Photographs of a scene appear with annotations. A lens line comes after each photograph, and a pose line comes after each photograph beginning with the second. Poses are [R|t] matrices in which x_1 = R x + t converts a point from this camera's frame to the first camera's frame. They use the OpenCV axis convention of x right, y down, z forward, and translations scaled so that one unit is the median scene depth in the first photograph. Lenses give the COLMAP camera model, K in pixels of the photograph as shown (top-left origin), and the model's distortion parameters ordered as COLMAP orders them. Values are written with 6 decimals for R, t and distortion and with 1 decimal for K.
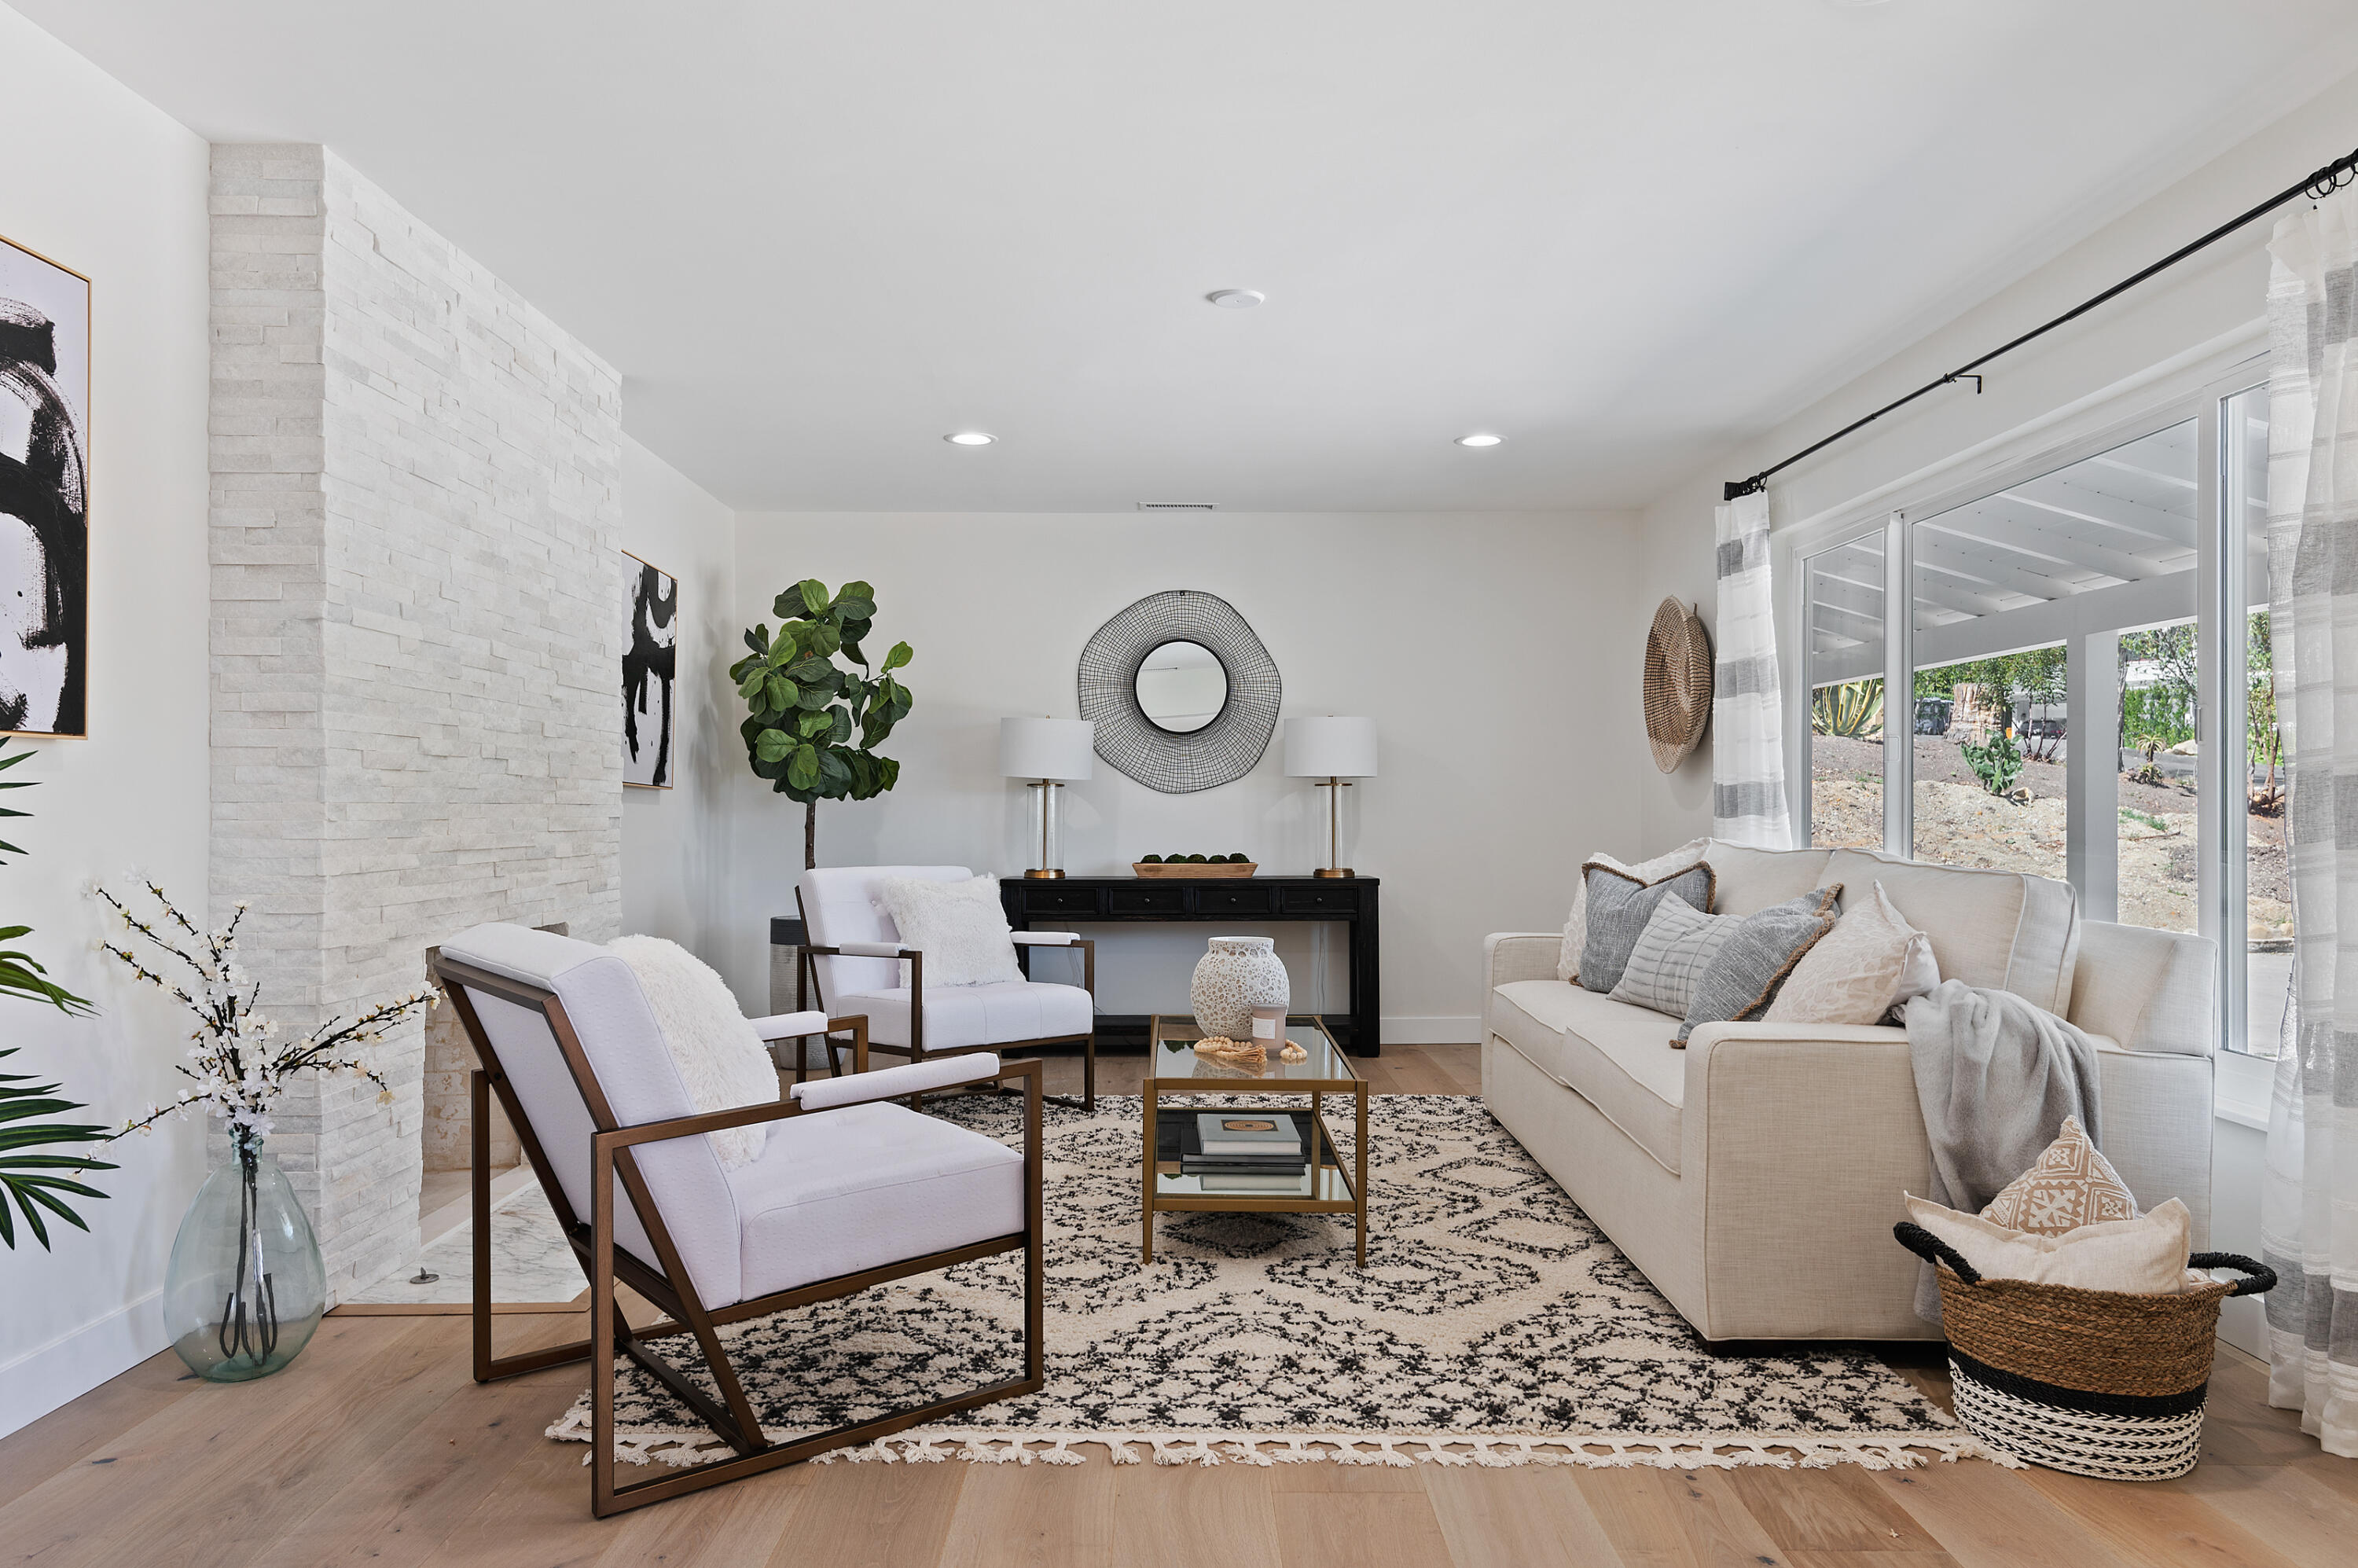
lens RADIAL K [[1571.1, 0, 1179.0], [0, 1571.1, 784.0], [0, 0, 1]] dist [0.040432, 0.001188]
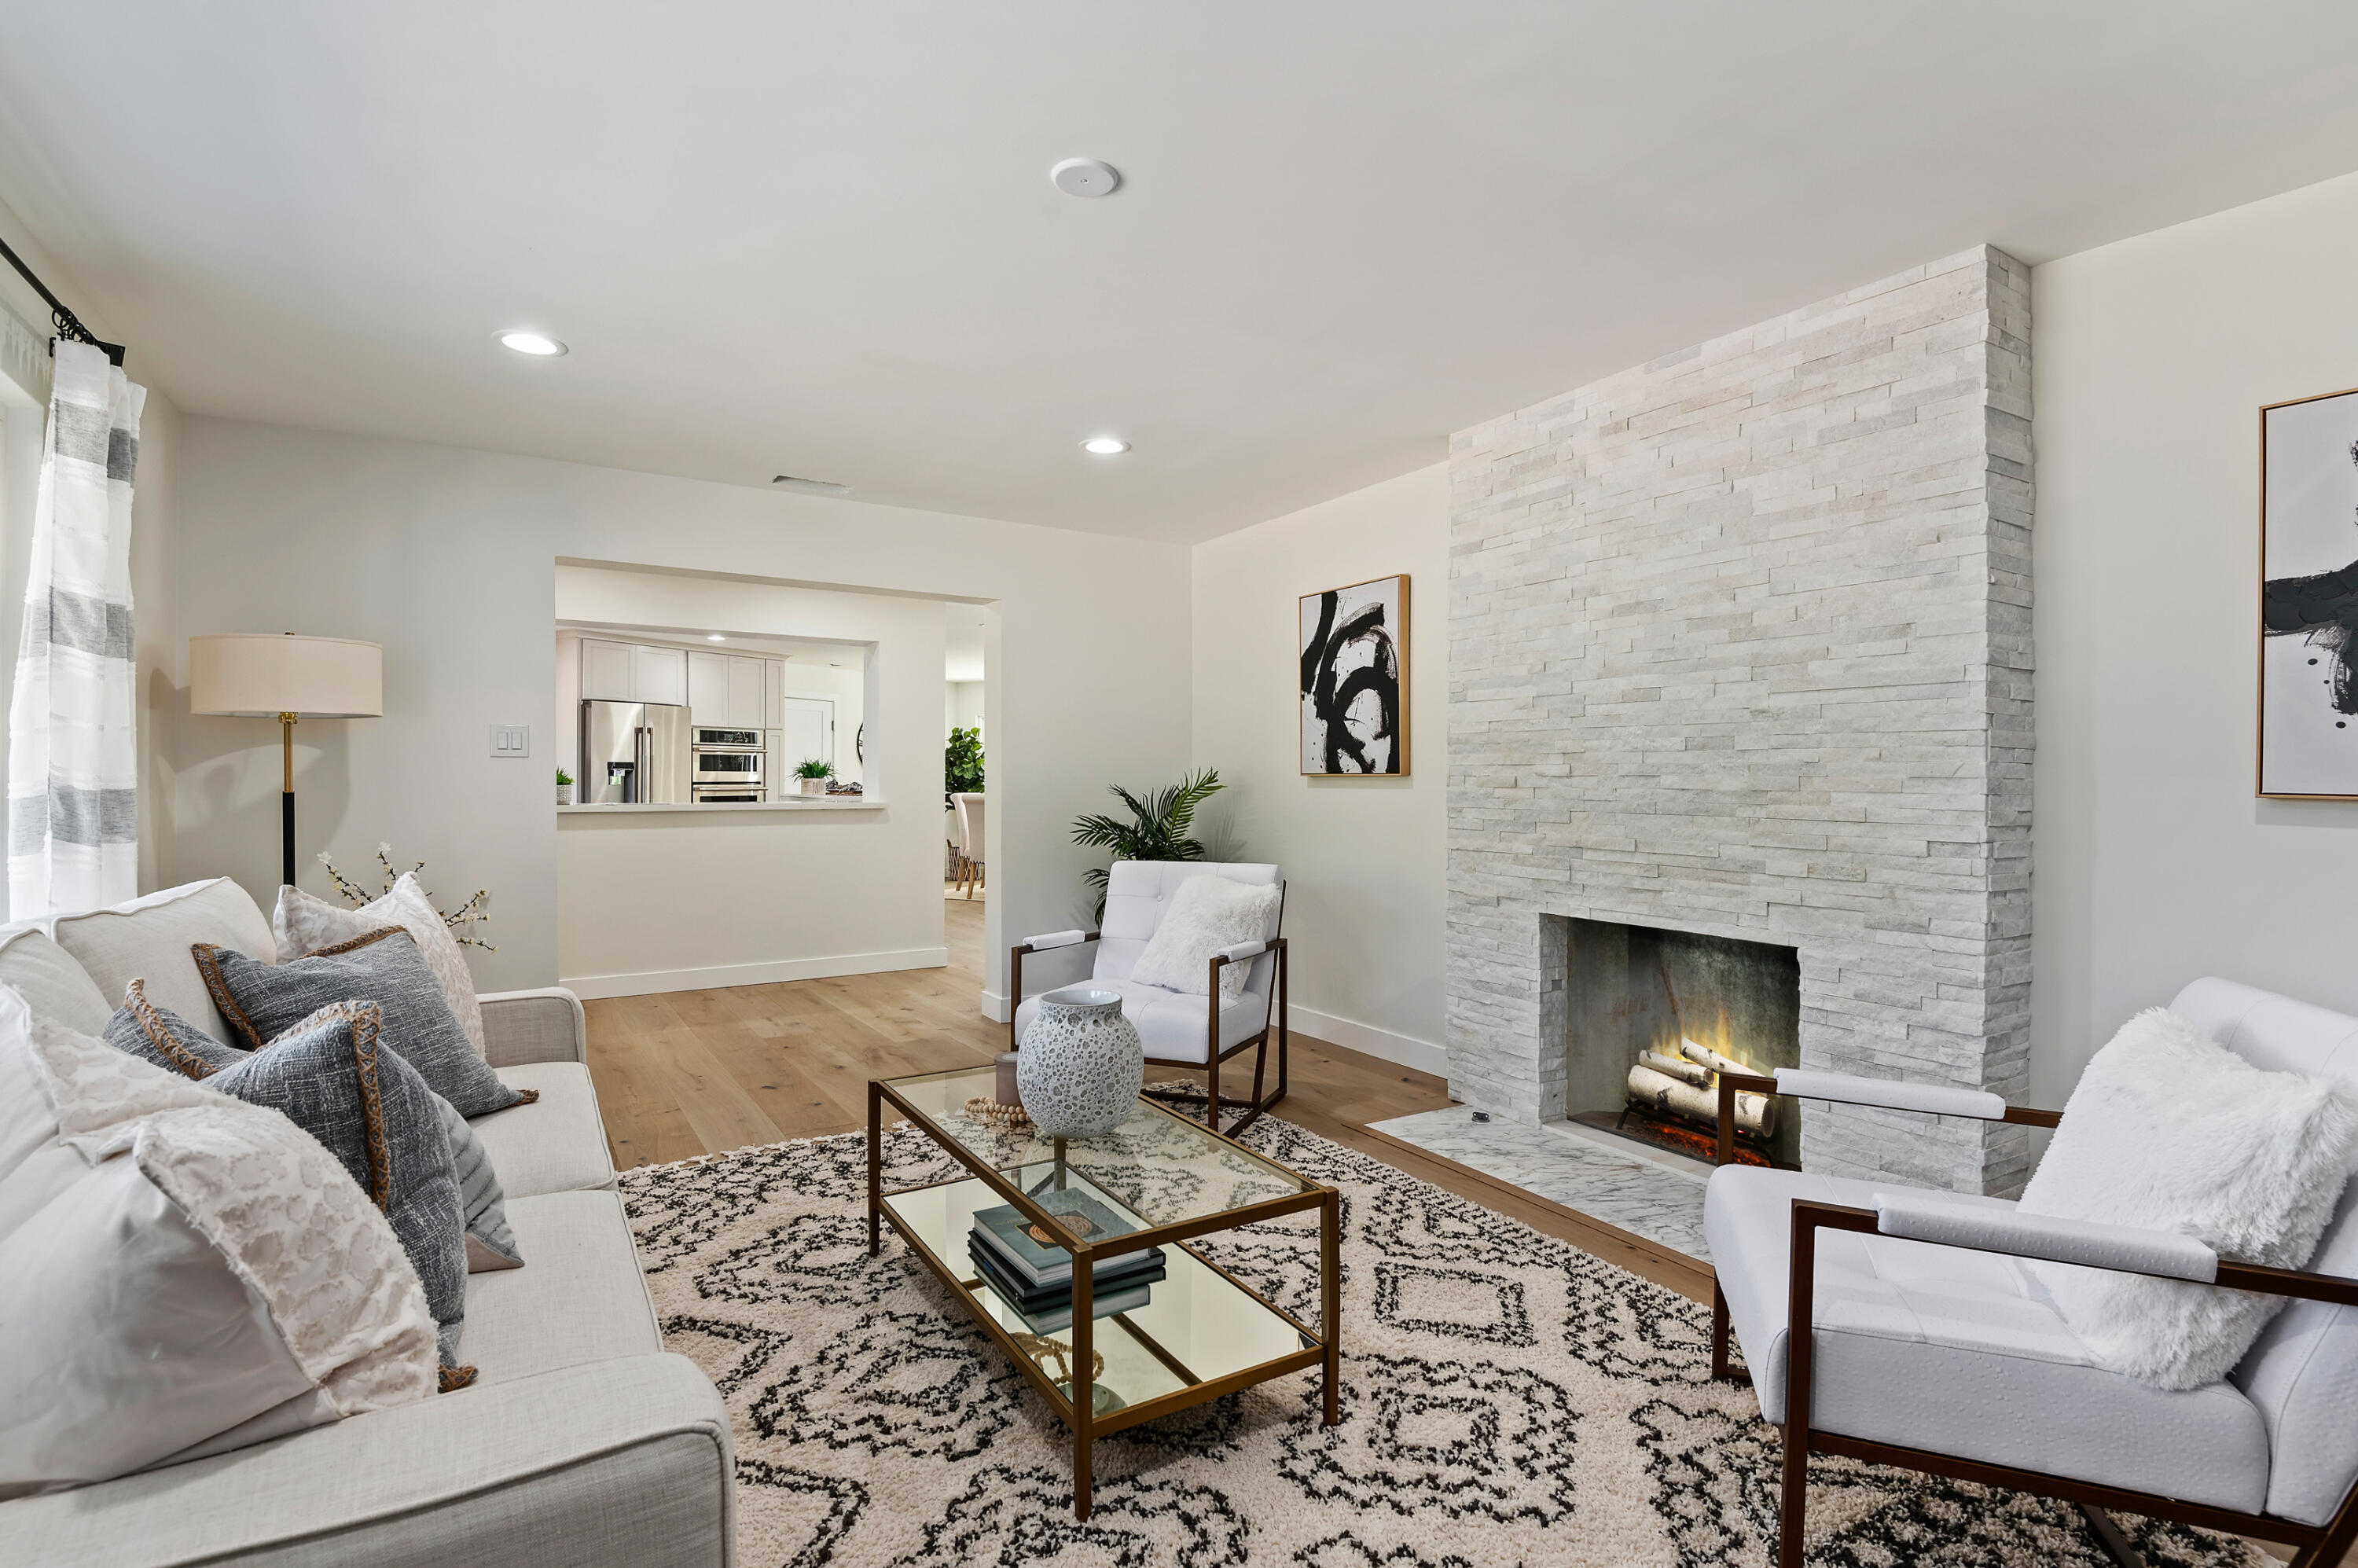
lens RADIAL K [[1136.1, 0, 1178.2], [0, 1136.1, 800.3], [0, 0, 1]] dist [-0.001498, -0.015405]
pose [[-0.857220, -0.000151, -0.514951, 0.351395], [-0.004563, 0.999963, 0.007304, -0.003116], [0.514931, 0.008611, -0.857189, 1.860890]]
